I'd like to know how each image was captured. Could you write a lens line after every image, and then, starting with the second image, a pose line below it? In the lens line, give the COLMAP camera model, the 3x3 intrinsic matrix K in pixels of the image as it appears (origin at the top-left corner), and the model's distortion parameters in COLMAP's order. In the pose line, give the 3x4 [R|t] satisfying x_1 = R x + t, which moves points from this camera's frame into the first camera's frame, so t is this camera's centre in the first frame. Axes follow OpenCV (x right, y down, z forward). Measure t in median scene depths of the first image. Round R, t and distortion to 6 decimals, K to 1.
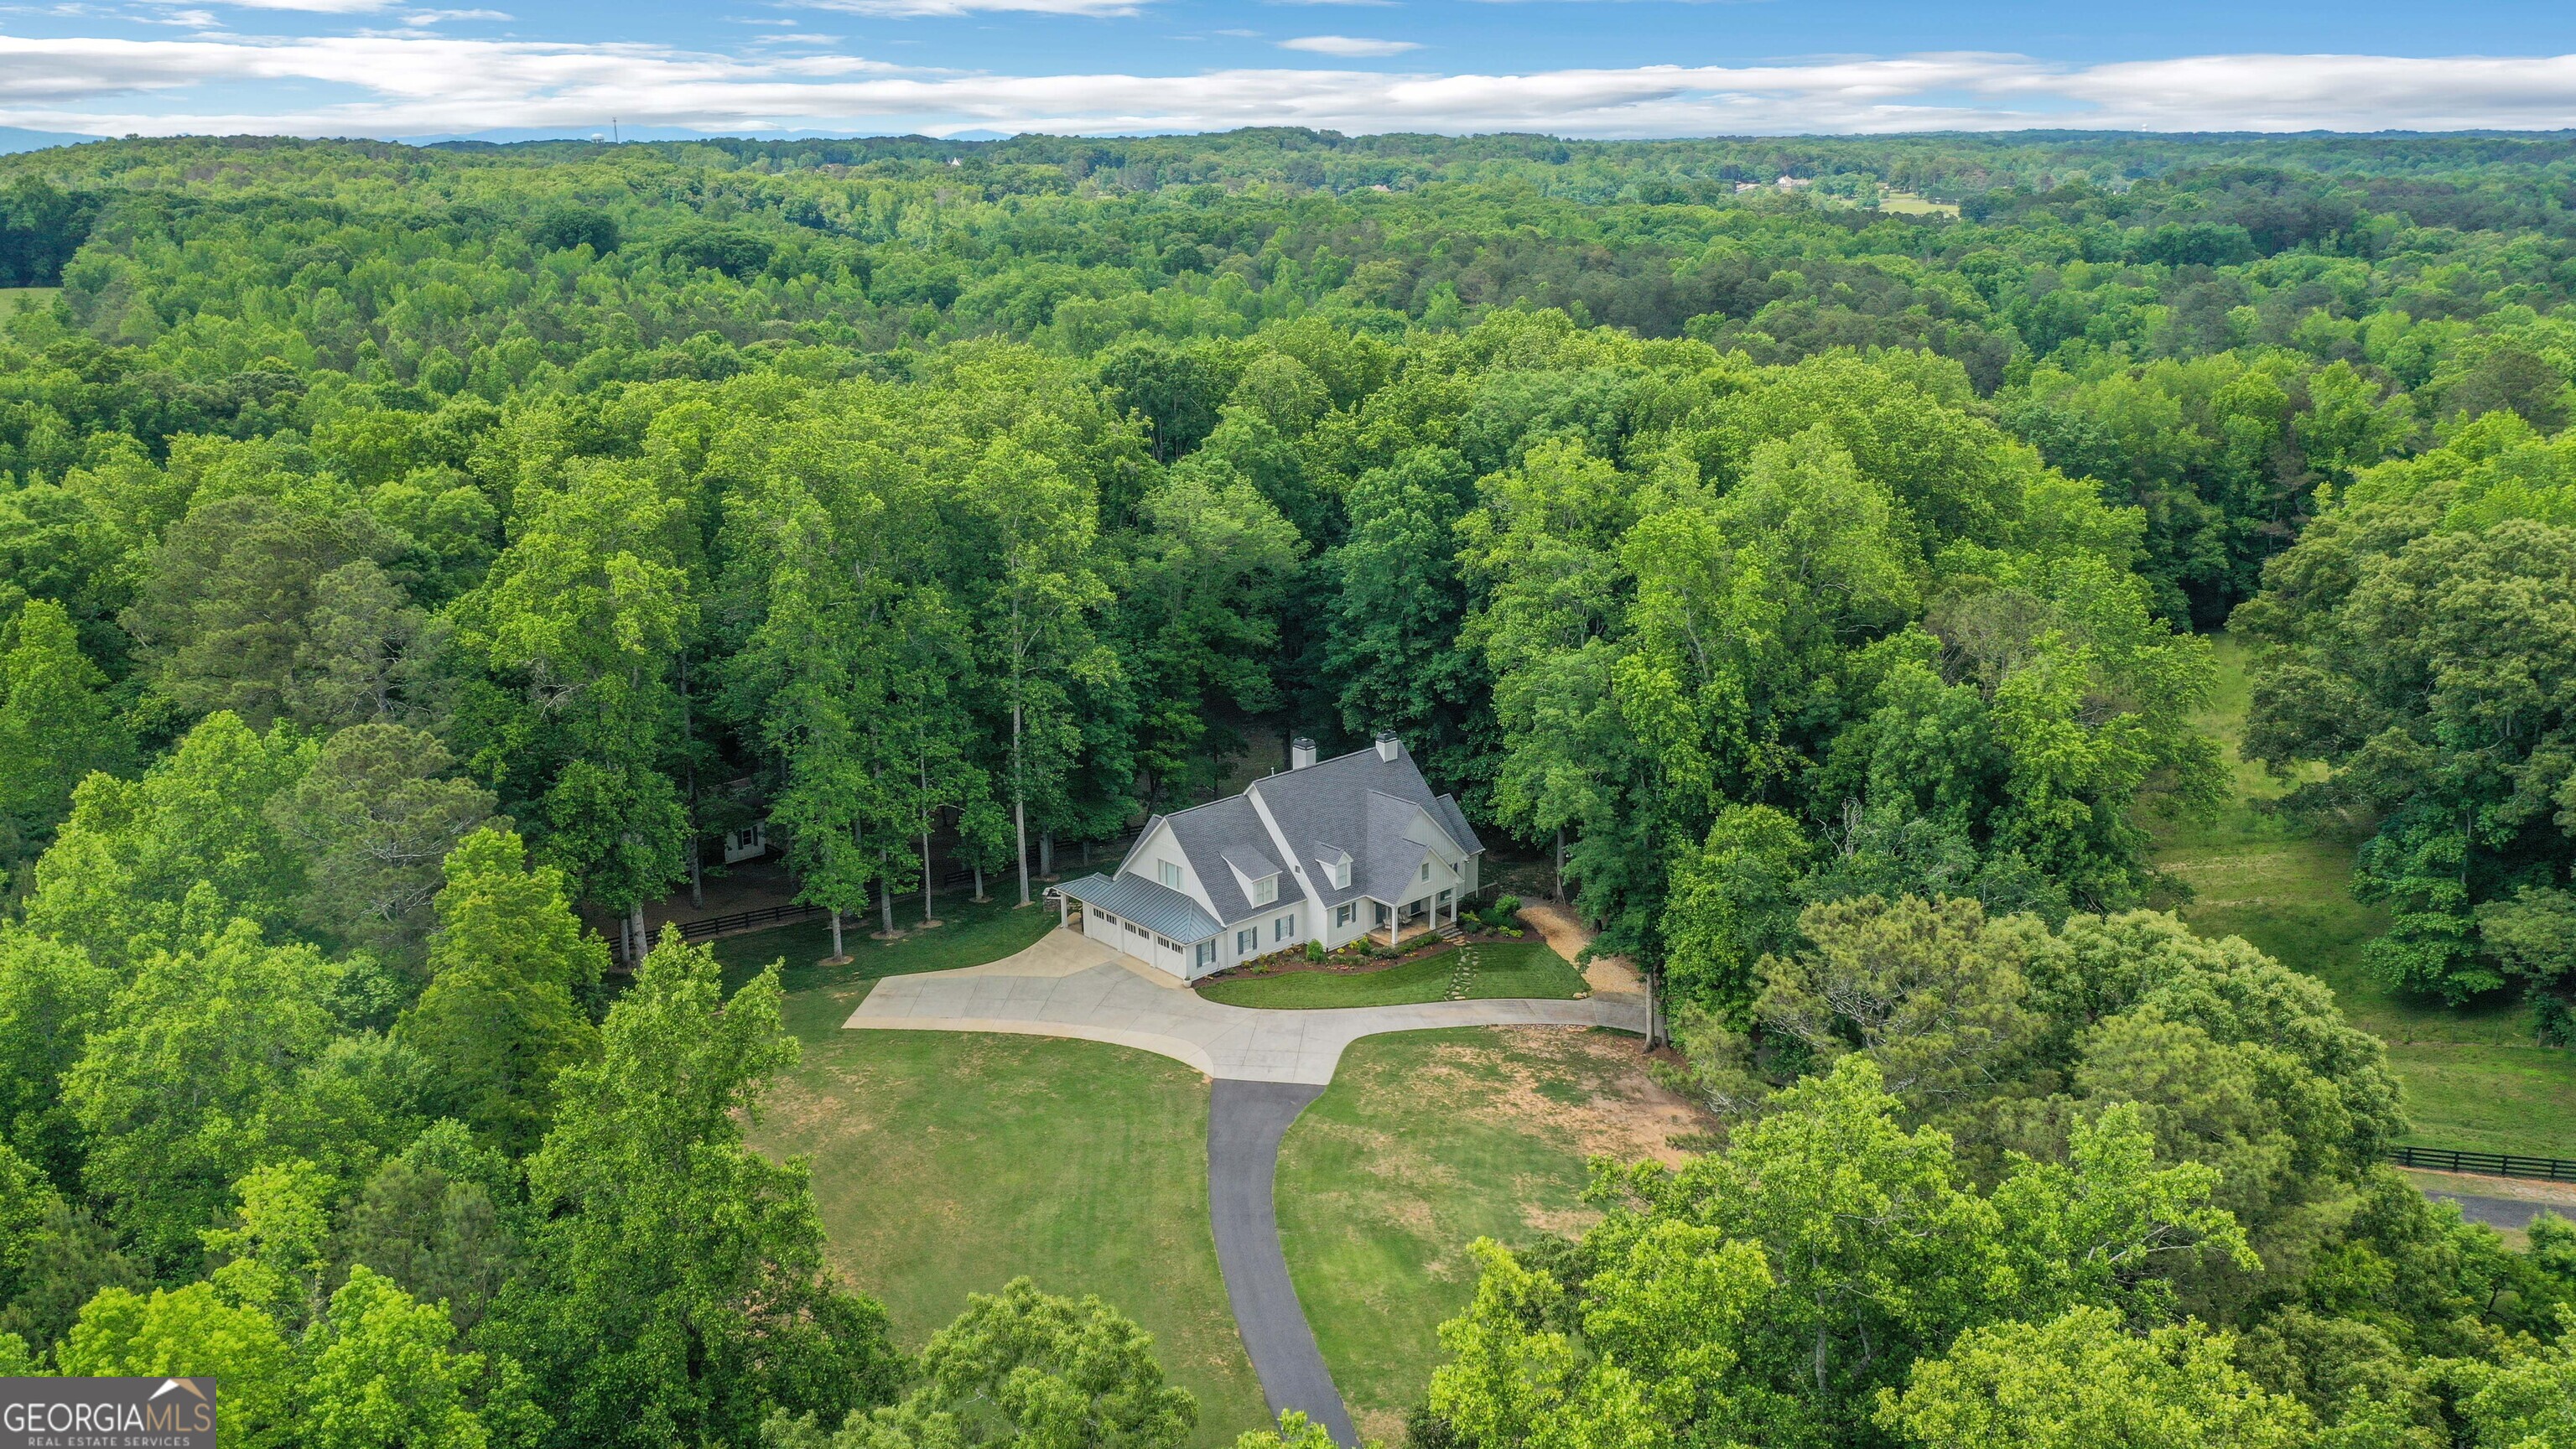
lens RADIAL K [[2012.5, 0, 1293.1], [0, 2012.5, 713.3], [0, 0, 1]] dist [-0.017323, 0.005469]
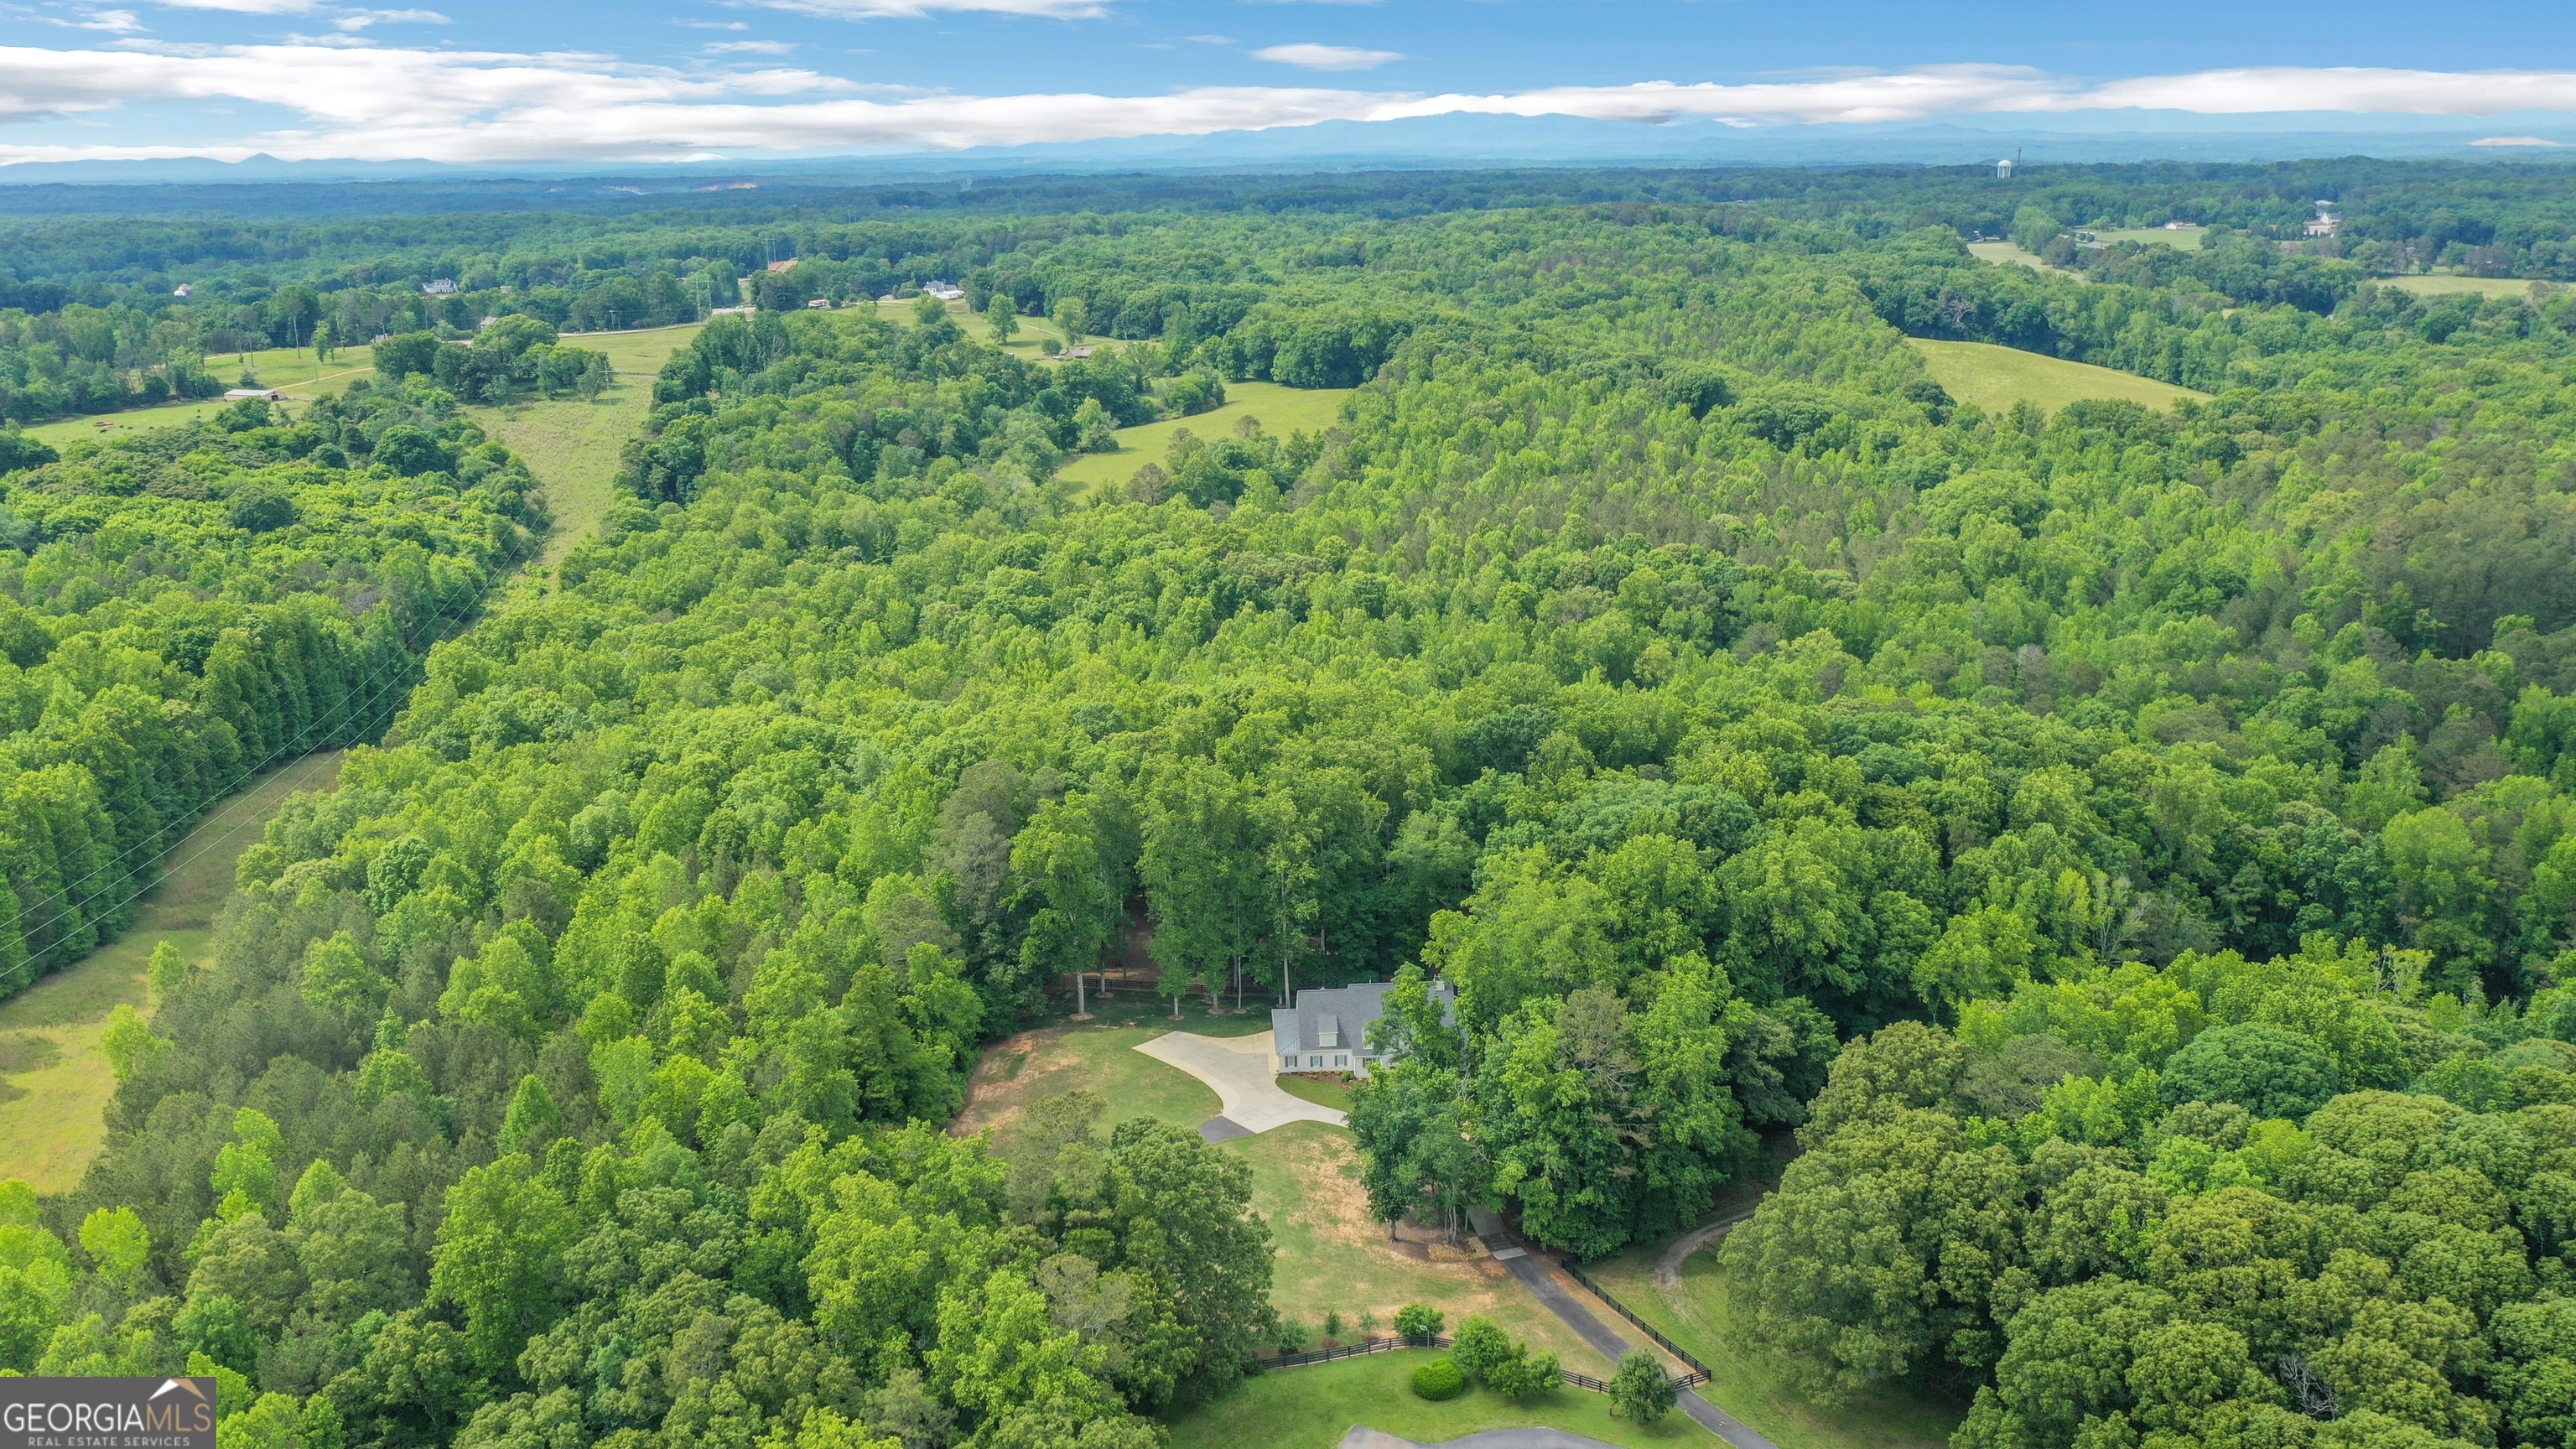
lens RADIAL K [[2012.5, 0, 1293.1], [0, 2012.5, 713.3], [0, 0, 1]] dist [-0.017323, 0.005469]
pose [[0.771728, 0.170495, -0.612672, 1.154615], [-0.163821, 0.984176, 0.067527, -0.369374], [0.614490, 0.048255, 0.787447, -0.632044]]
